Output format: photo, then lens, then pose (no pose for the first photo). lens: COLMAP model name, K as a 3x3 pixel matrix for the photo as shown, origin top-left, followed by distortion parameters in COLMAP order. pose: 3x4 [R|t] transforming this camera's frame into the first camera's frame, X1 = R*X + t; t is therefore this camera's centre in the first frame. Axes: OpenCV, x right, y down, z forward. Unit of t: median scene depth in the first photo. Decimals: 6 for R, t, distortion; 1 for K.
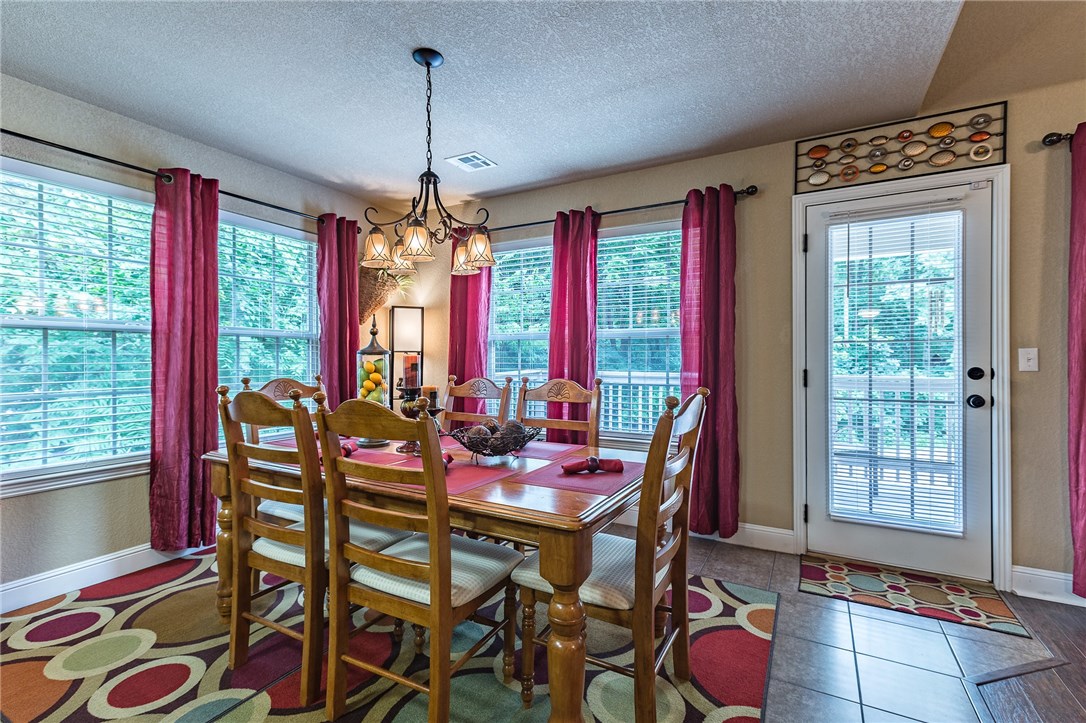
lens RADIAL K [[491.3, 0, 537.1], [0, 491.3, 358.1], [0, 0, 1]] dist [0.012355, 0.000020]
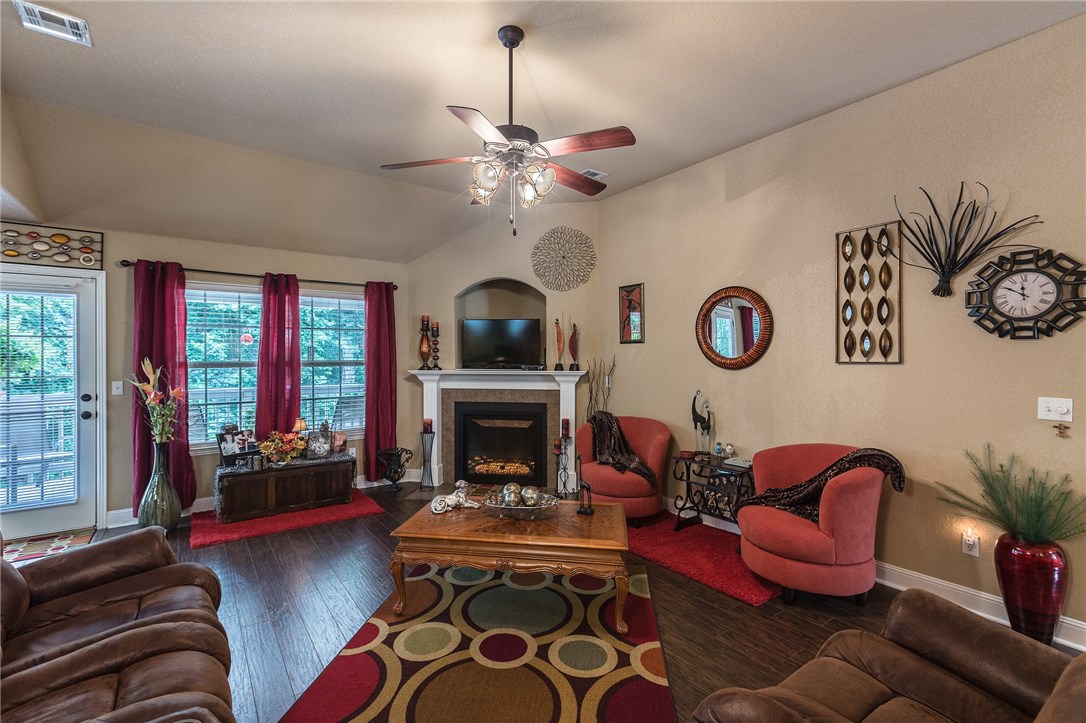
lens RADIAL K [[493.5, 0, 545.8], [0, 493.5, 356.2], [0, 0, 1]] dist [0.012293, -0.000381]
pose [[0.423949, -0.002053, 0.905684, 0.058681], [0.000255, 0.999998, 0.002147, -0.100644], [-0.905686, -0.000679, 0.423948, -0.967932]]
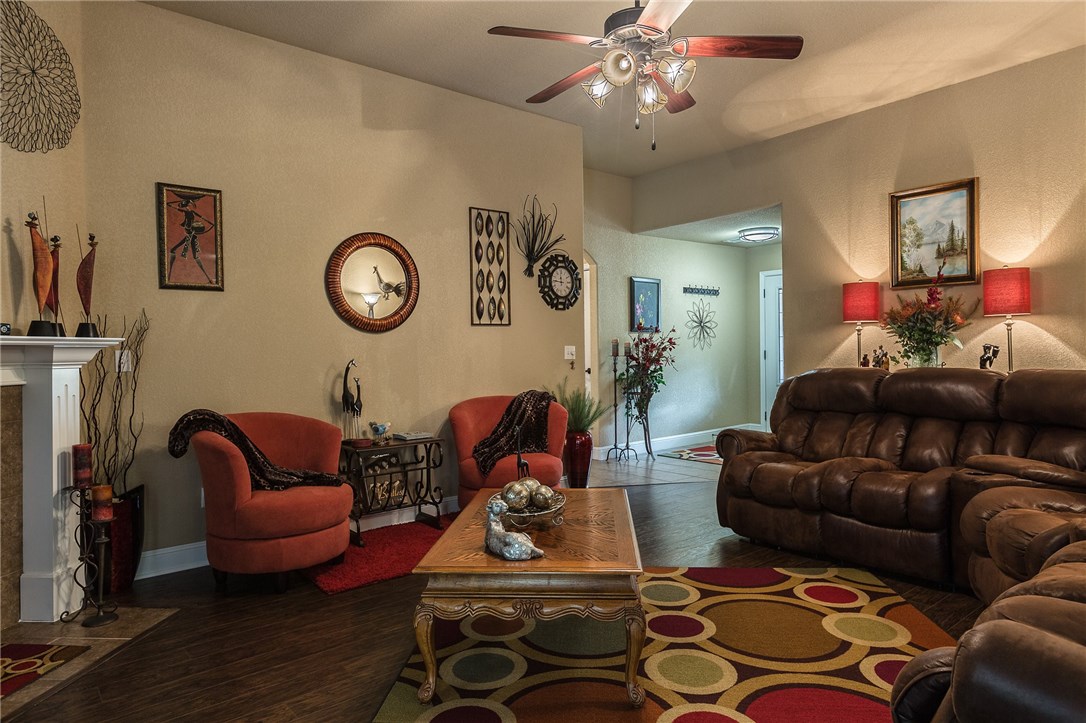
lens RADIAL K [[657.8, 0, 532.2], [0, 657.8, 356.6], [0, 0, 1]] dist [0.041778, -0.021864]
pose [[-0.929672, 0.013444, 0.368142, 0.671989], [0.017193, 0.999828, 0.006905, -0.001041], [-0.367986, 0.012749, -0.929744, 0.550598]]
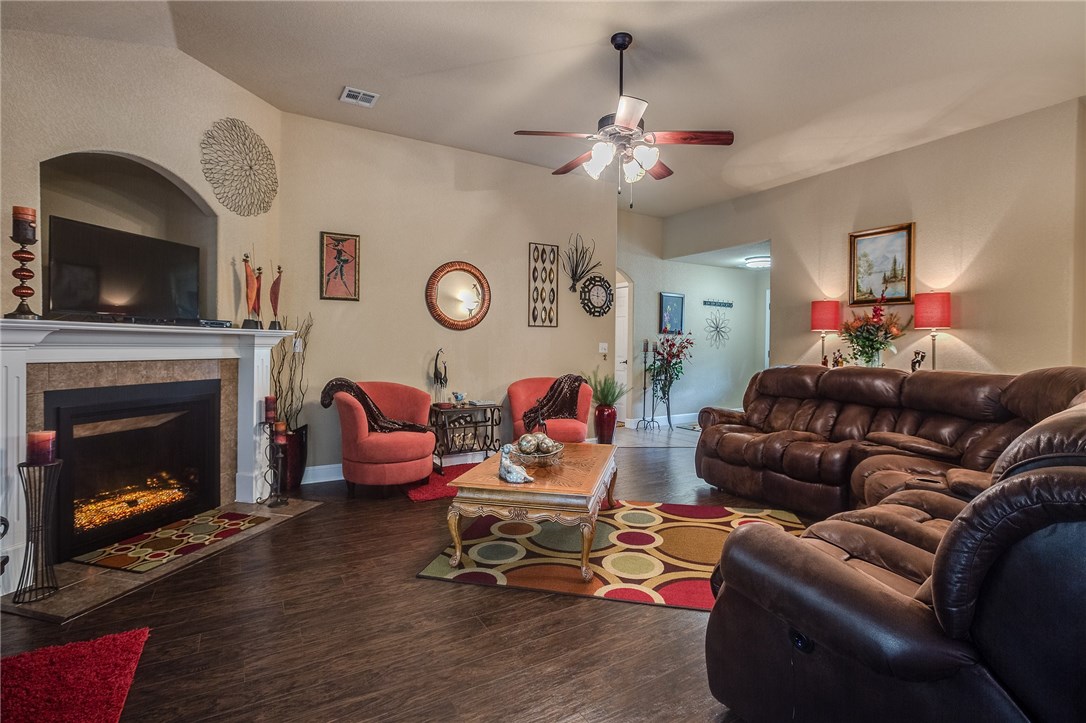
lens RADIAL K [[507.0, 0, 539.4], [0, 507.0, 352.9], [0, 0, 1]] dist [-0.033067, 0.000257]
pose [[-0.866672, -0.015320, 0.498644, 0.473663], [-0.010134, 0.999863, 0.013106, -0.001742], [-0.498776, 0.006305, -0.866708, 0.605407]]
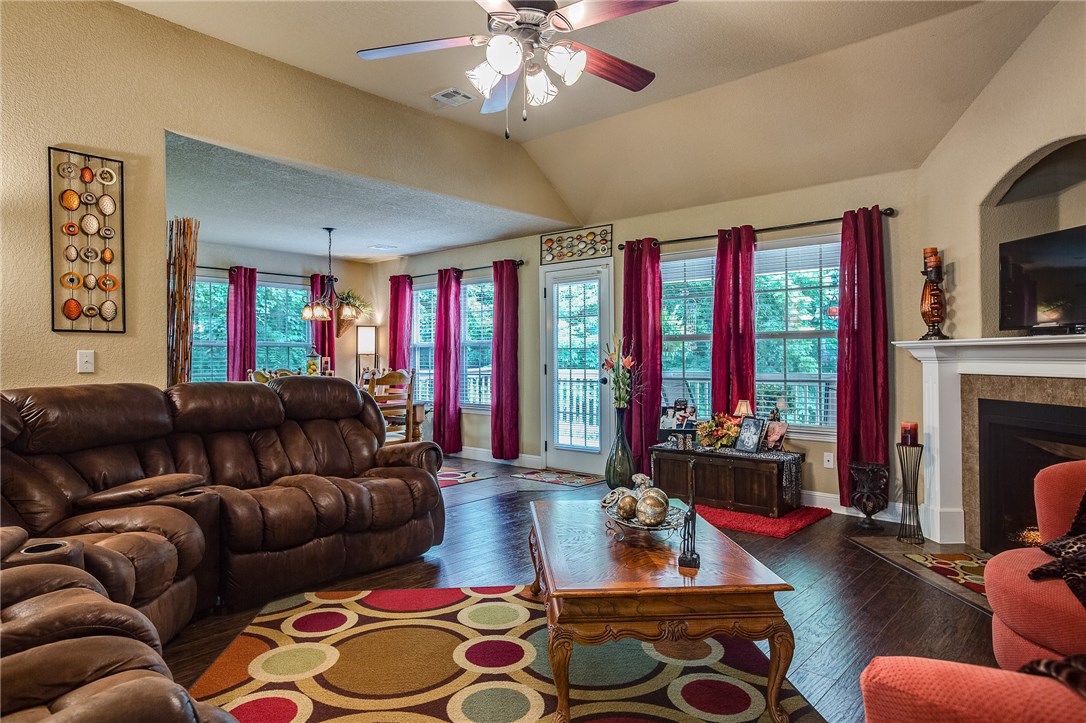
lens RADIAL K [[664.2, 0, 516.2], [0, 664.2, 356.2], [0, 0, 1]] dist [-0.000866, -0.000114]
pose [[0.969024, -0.003716, -0.246938, 1.131455], [0.003348, 0.999993, -0.001910, -0.002663], [0.246944, 0.001024, 0.969029, -1.461600]]
